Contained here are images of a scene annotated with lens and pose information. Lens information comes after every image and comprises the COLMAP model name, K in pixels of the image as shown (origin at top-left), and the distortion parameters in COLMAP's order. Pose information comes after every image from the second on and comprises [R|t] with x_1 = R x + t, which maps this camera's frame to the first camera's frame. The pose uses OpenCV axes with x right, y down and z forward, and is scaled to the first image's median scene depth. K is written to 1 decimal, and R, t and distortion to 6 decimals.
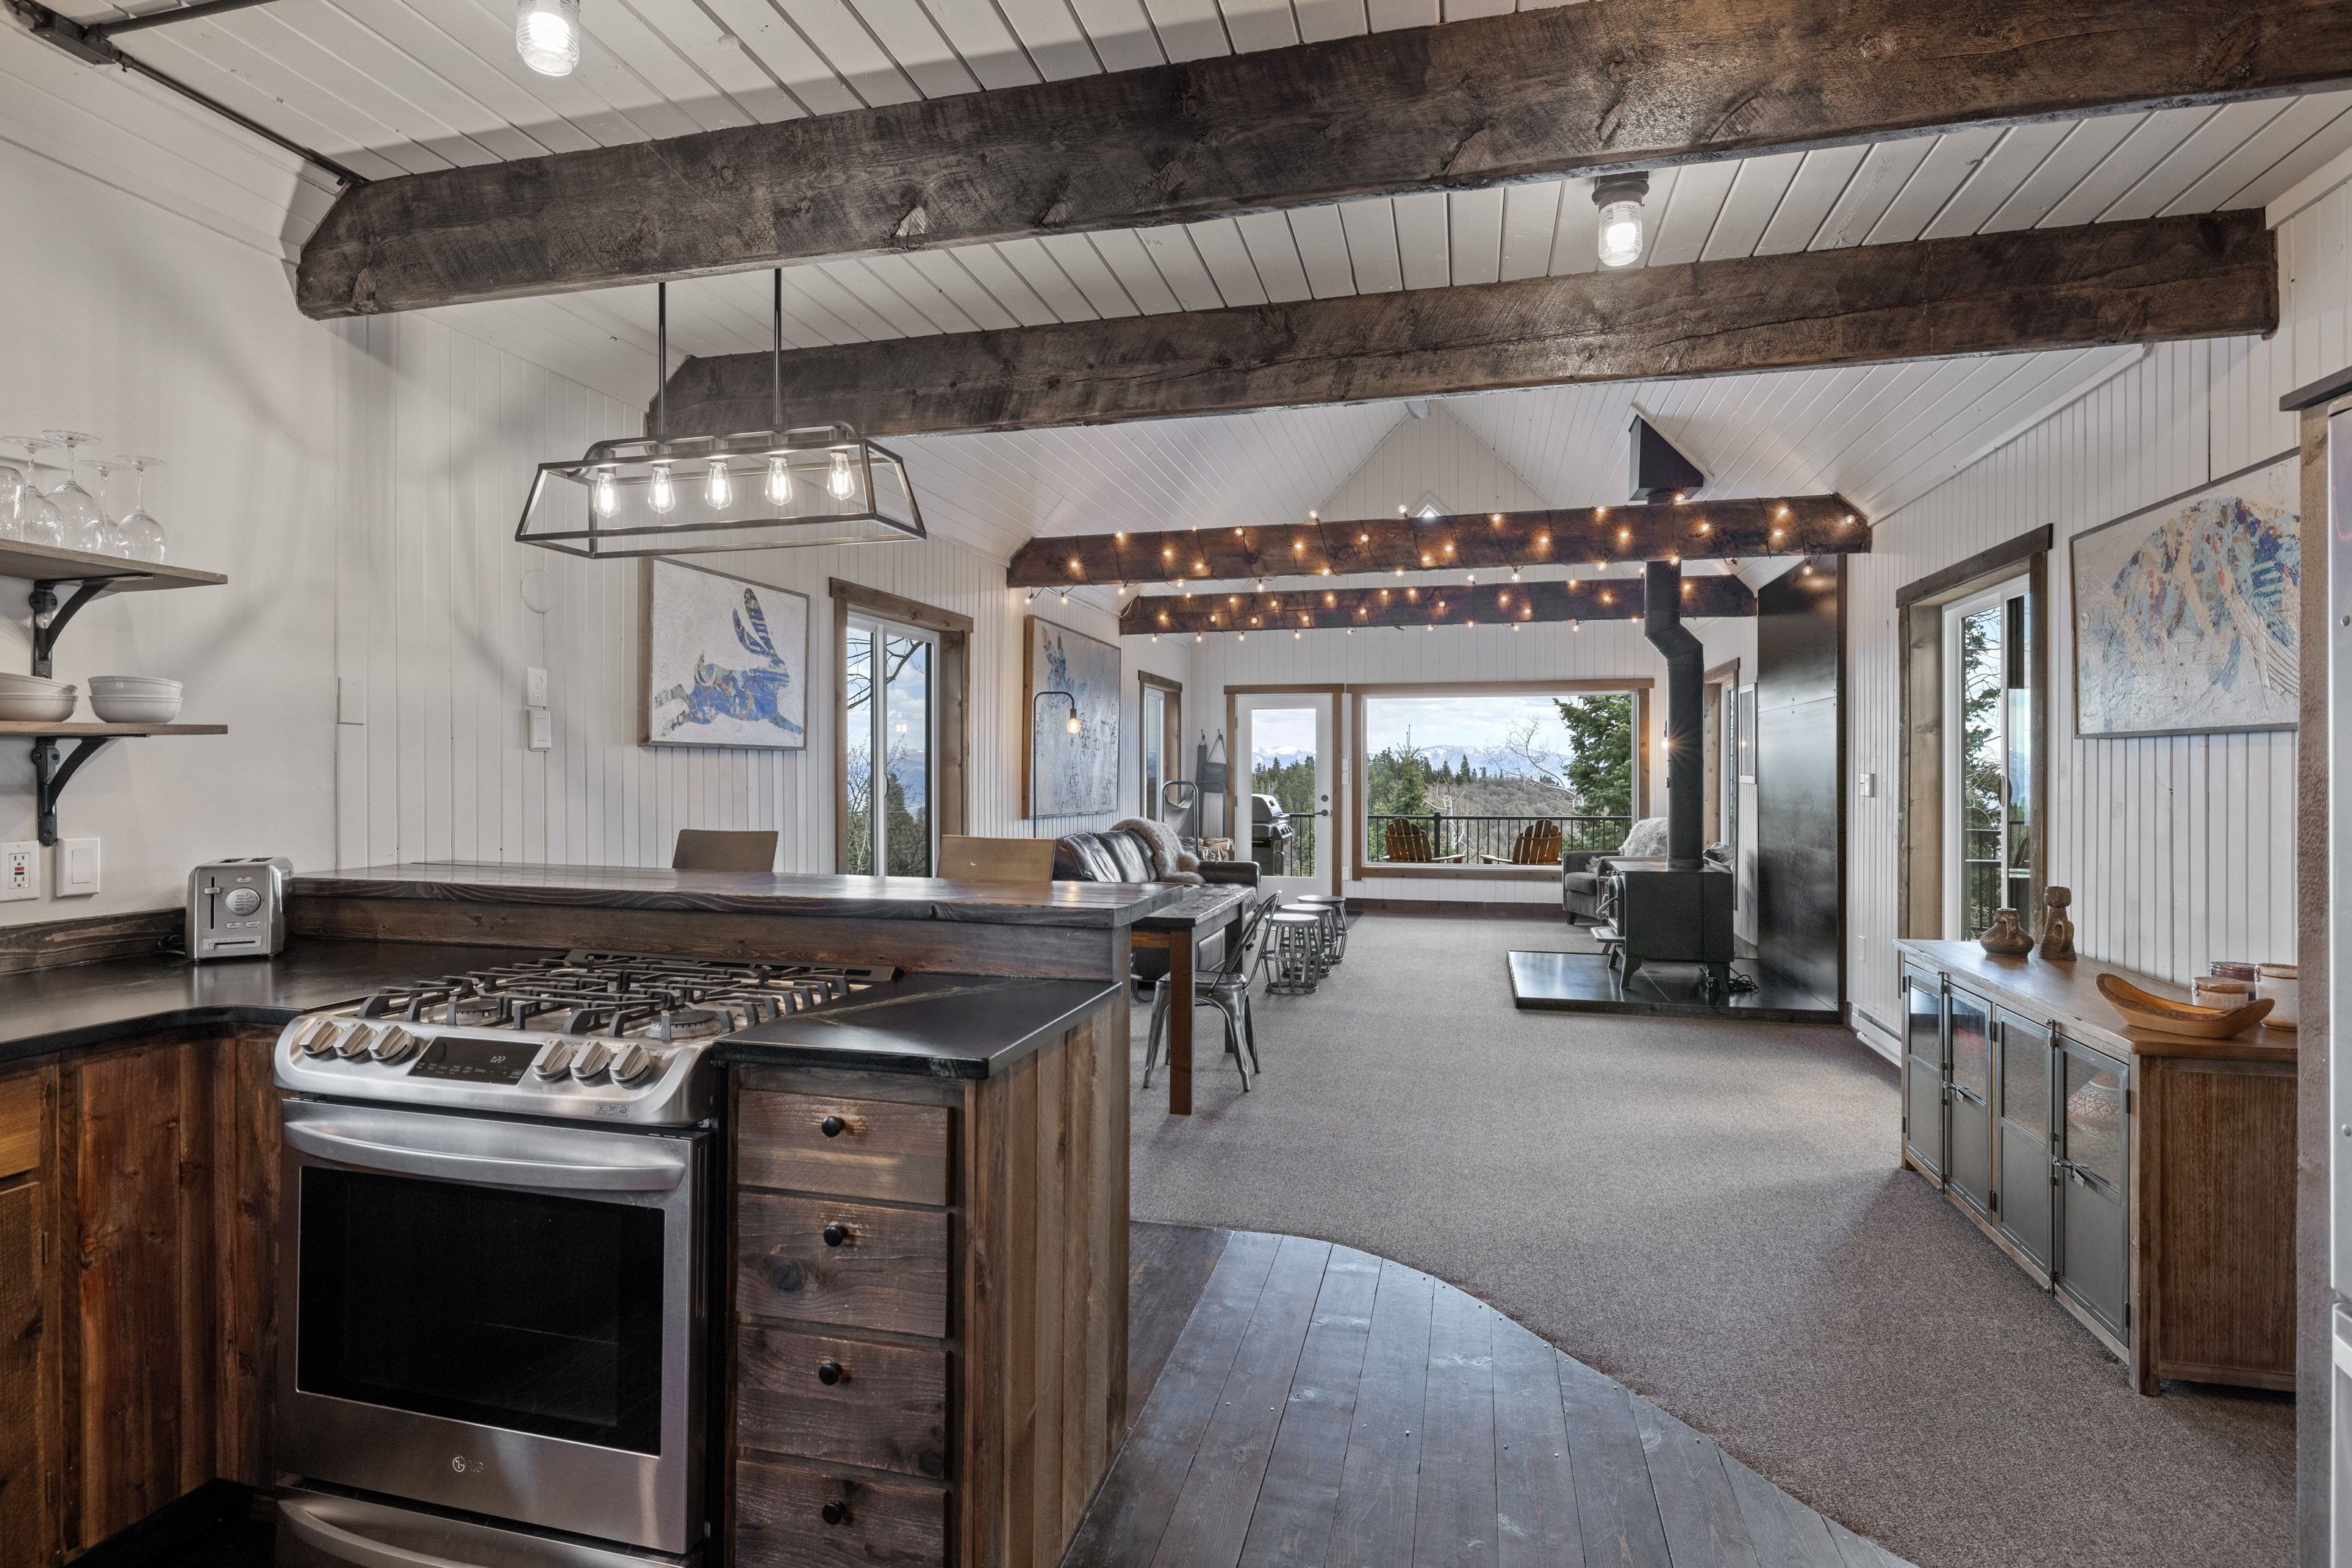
lens RADIAL K [[1177.0, 0, 1183.6], [0, 1177.0, 774.0], [0, 0, 1]] dist [-0.002456, -0.001234]
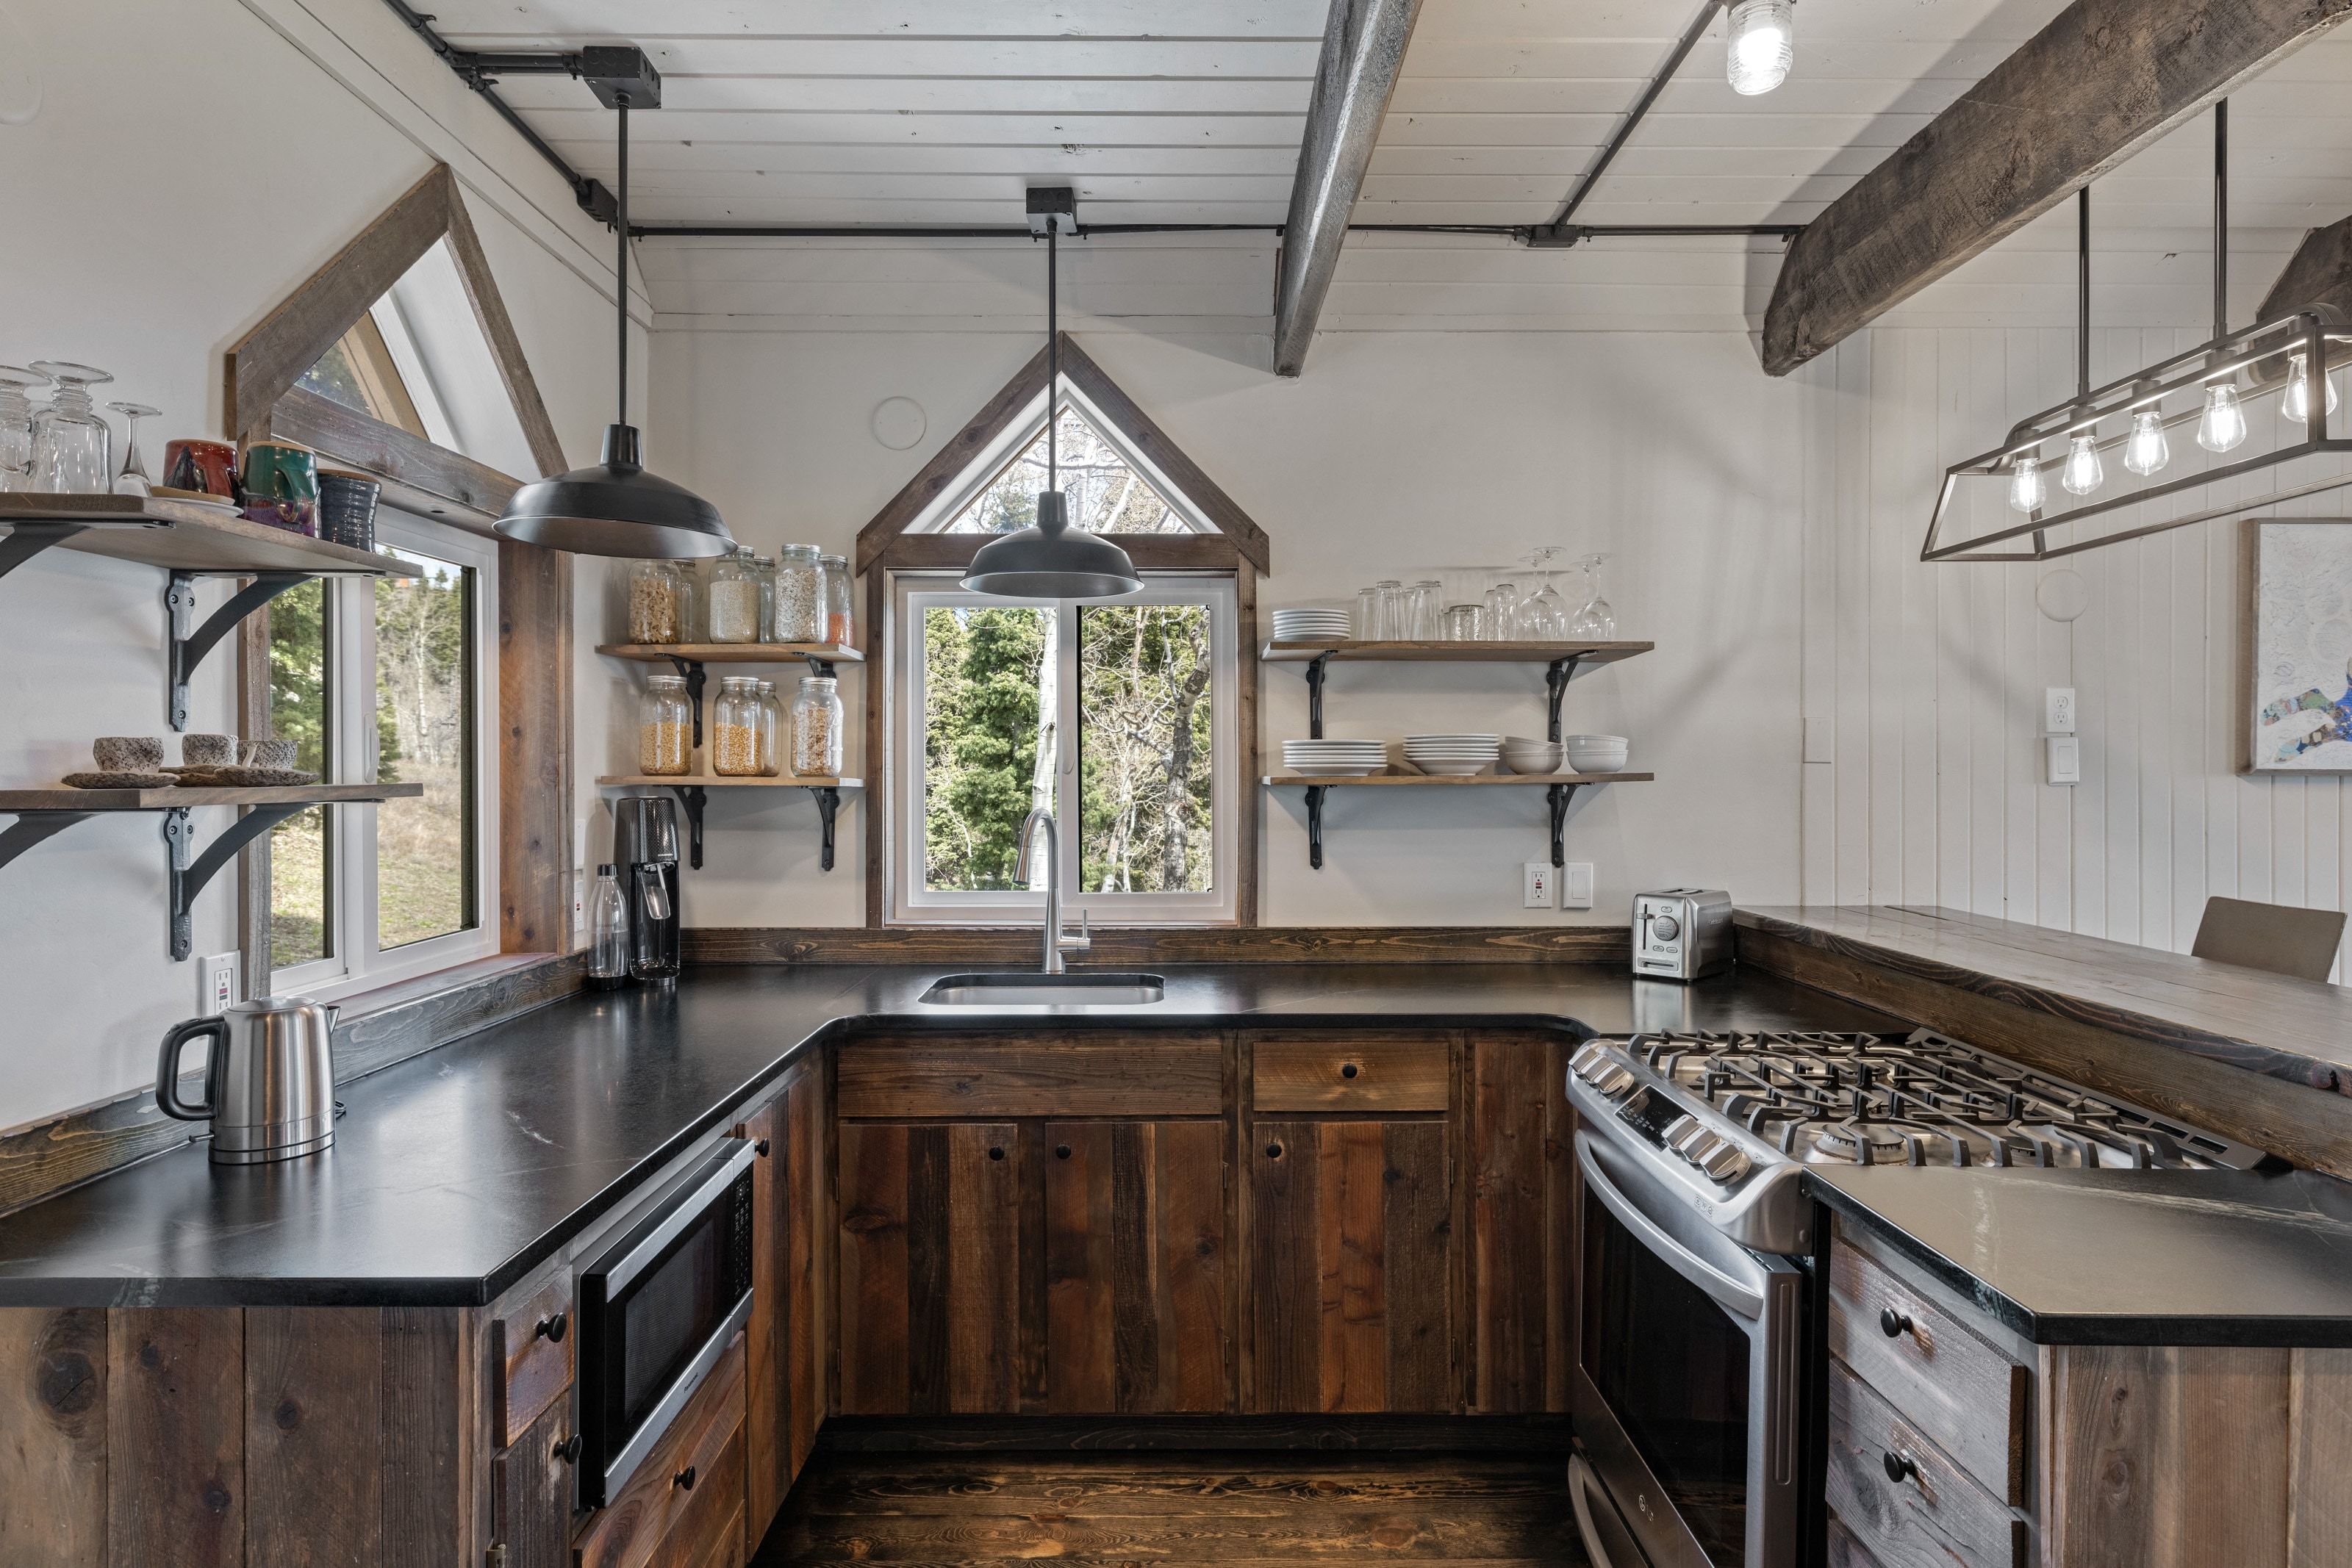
lens RADIAL K [[1286.5, 0, 1178.8], [0, 1286.5, 774.8], [0, 0, 1]] dist [0.000052, -0.000695]
pose [[0.245031, 0.004404, -0.969505, 0.274434], [-0.004362, 0.999985, 0.003440, -0.040194], [0.969506, 0.003386, 0.245046, 0.234561]]
